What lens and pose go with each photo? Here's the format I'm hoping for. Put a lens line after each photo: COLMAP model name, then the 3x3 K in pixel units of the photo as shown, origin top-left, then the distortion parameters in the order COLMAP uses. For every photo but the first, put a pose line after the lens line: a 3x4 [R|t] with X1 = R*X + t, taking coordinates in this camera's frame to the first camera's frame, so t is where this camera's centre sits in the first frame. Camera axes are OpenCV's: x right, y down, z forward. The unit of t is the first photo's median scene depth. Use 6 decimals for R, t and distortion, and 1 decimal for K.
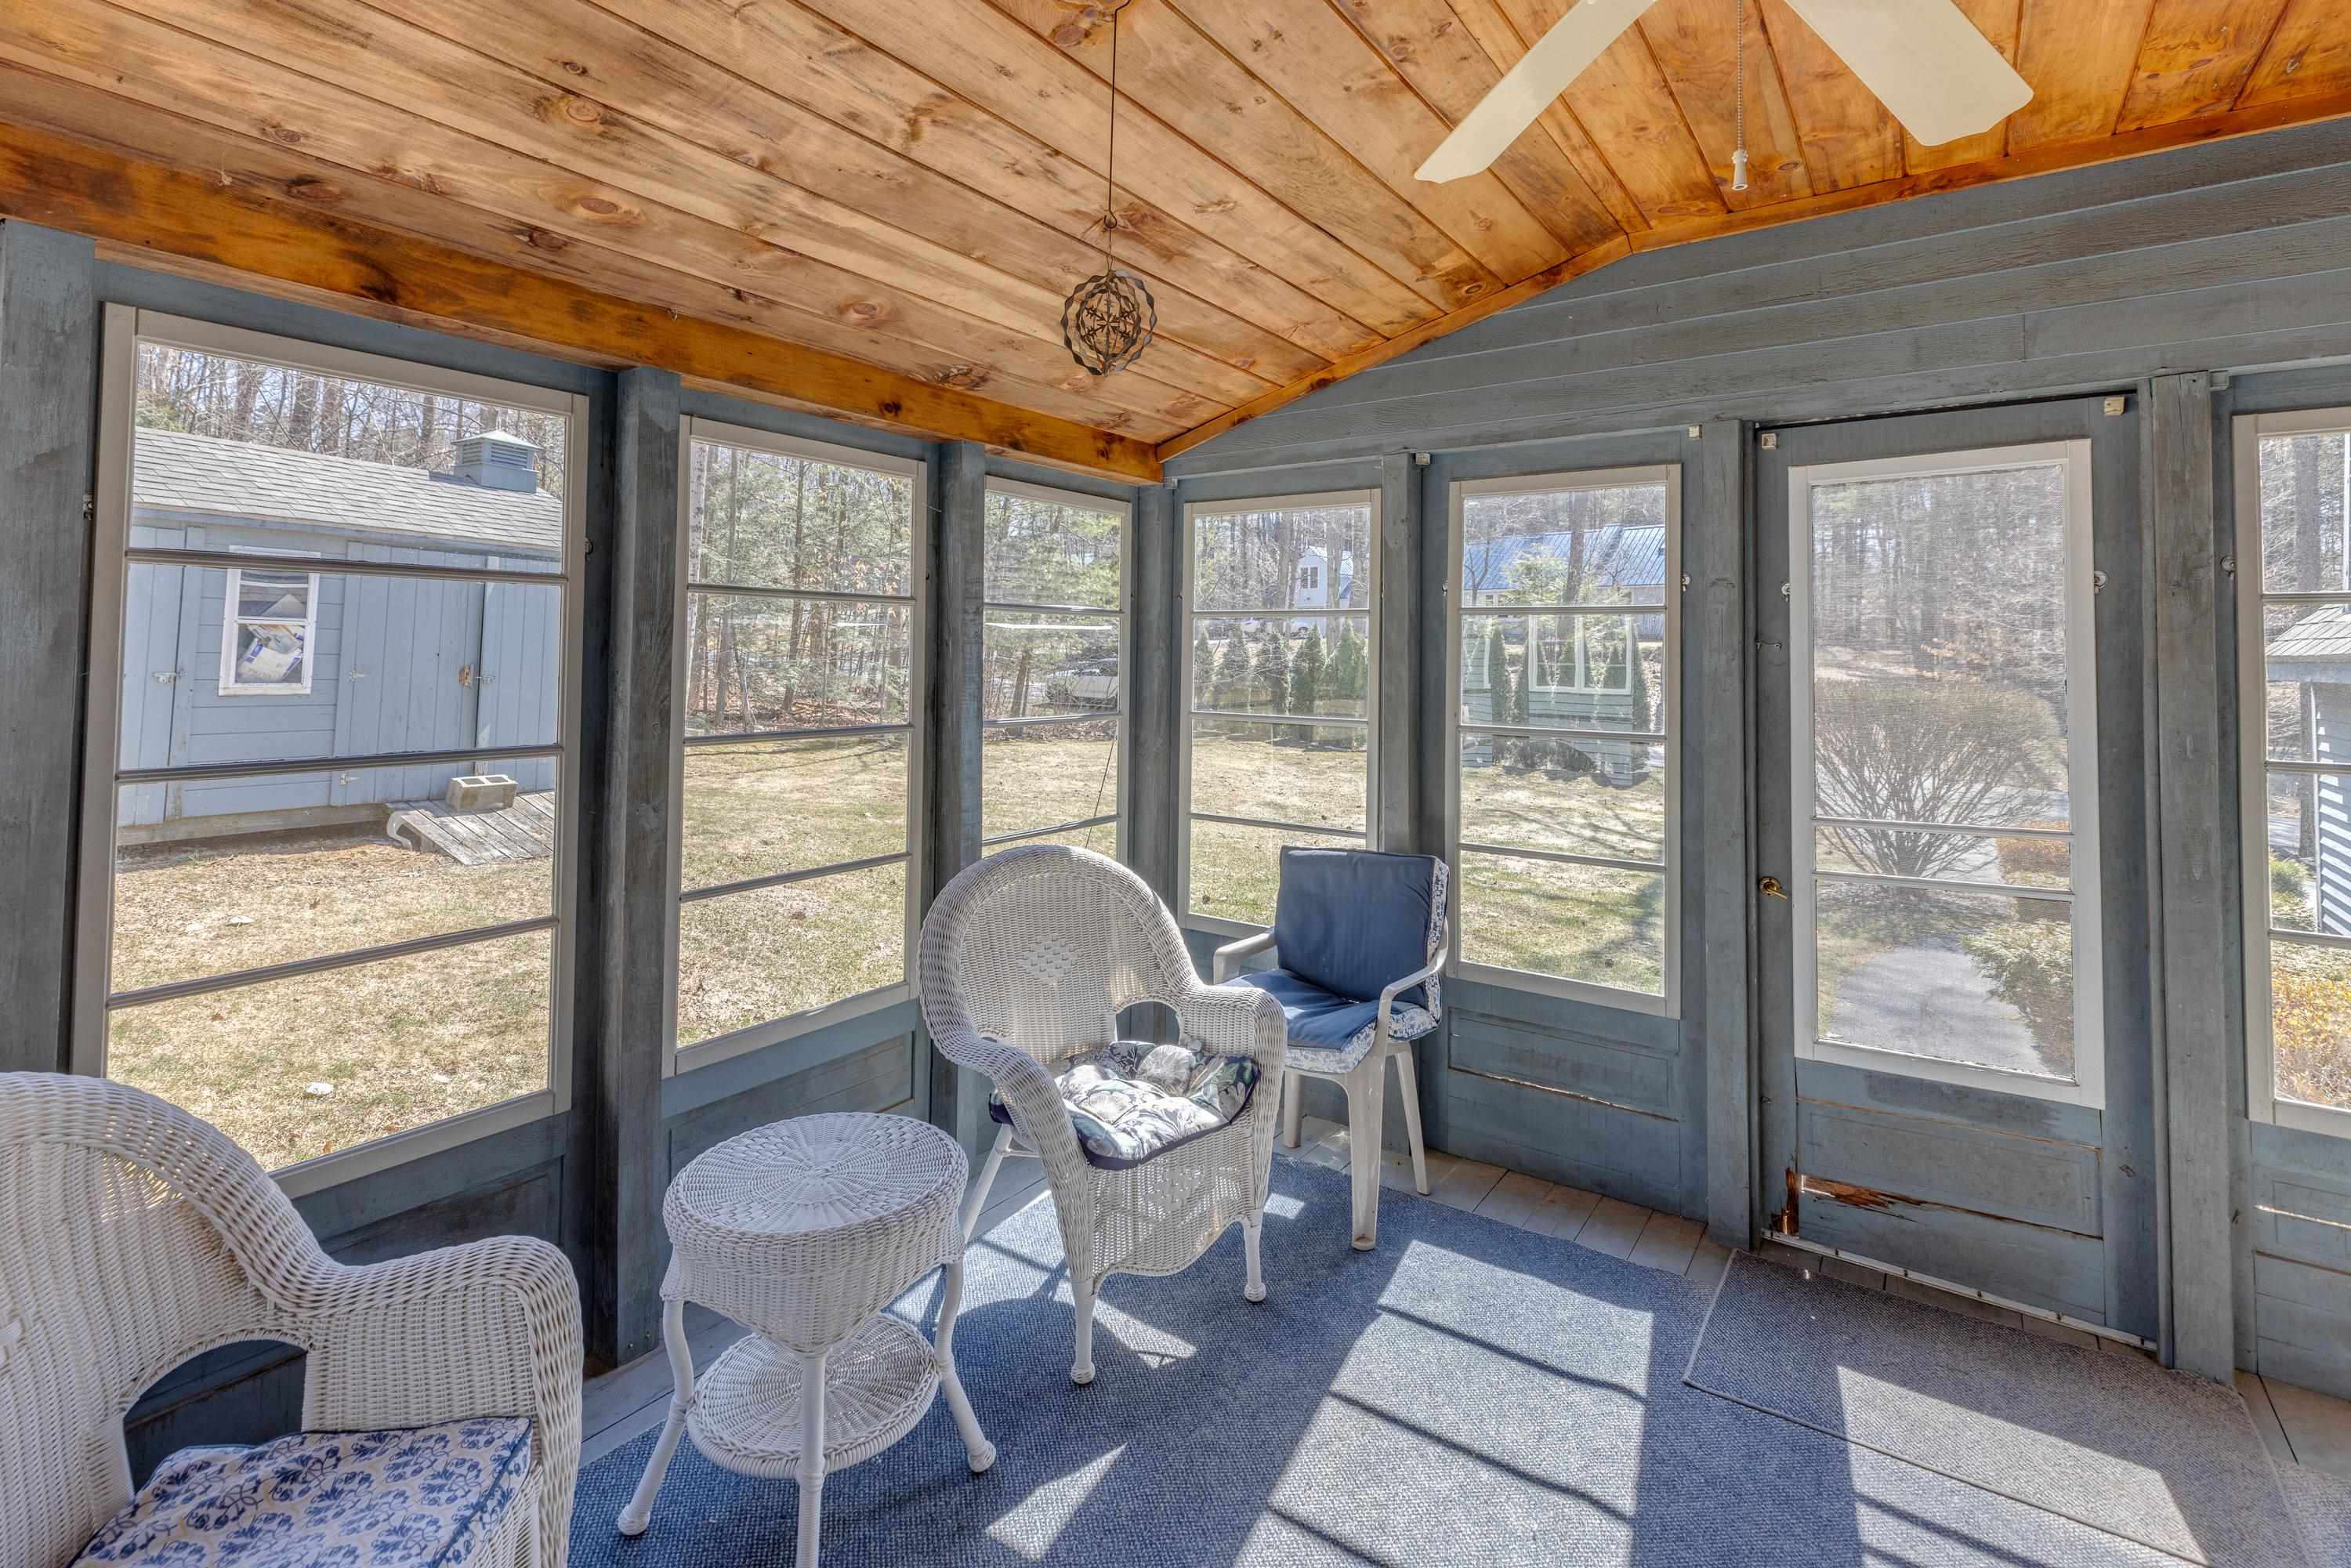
lens RADIAL K [[1130.7, 0, 1178.5], [0, 1130.7, 617.8], [0, 0, 1]] dist [0.029496, 0.000131]
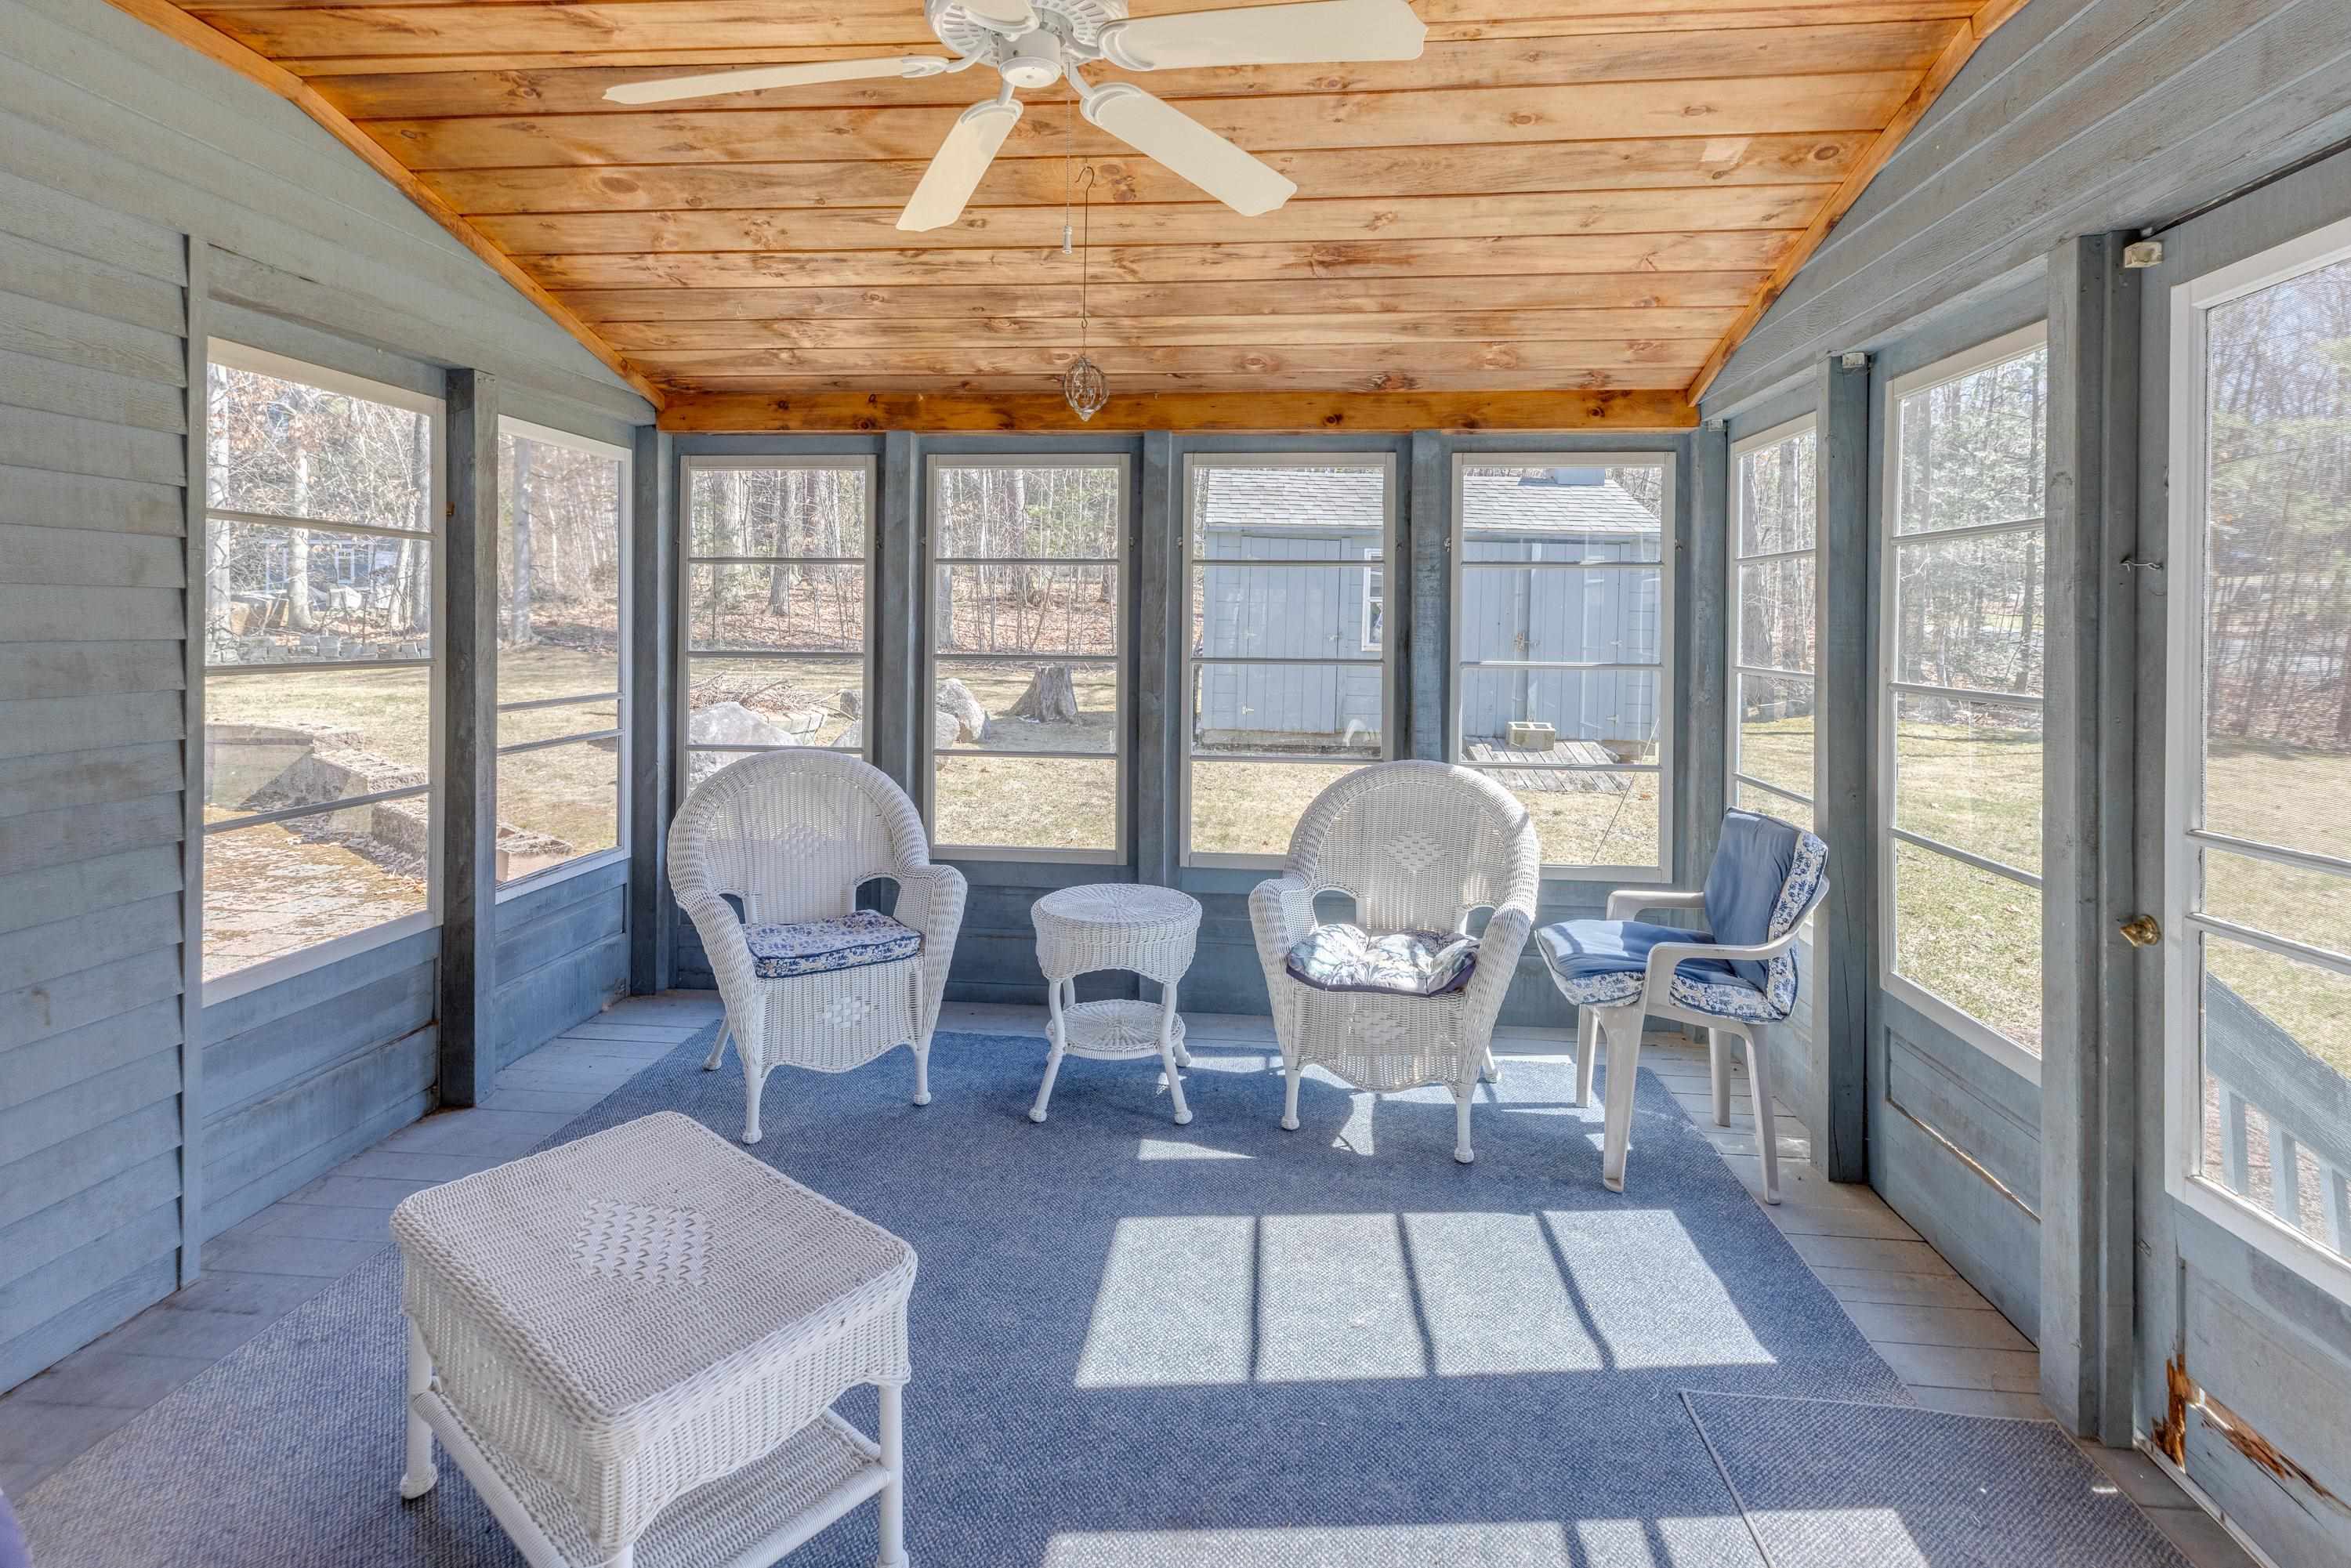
lens RADIAL K [[1130.7, 0, 1178.5], [0, 1130.7, 617.8], [0, 0, 1]] dist [0.029496, 0.000131]
pose [[0.490650, -0.007976, -0.871320, 0.912177], [0.021641, 0.999761, 0.003034, 0.045089], [0.871088, -0.020345, 0.490705, 0.204935]]
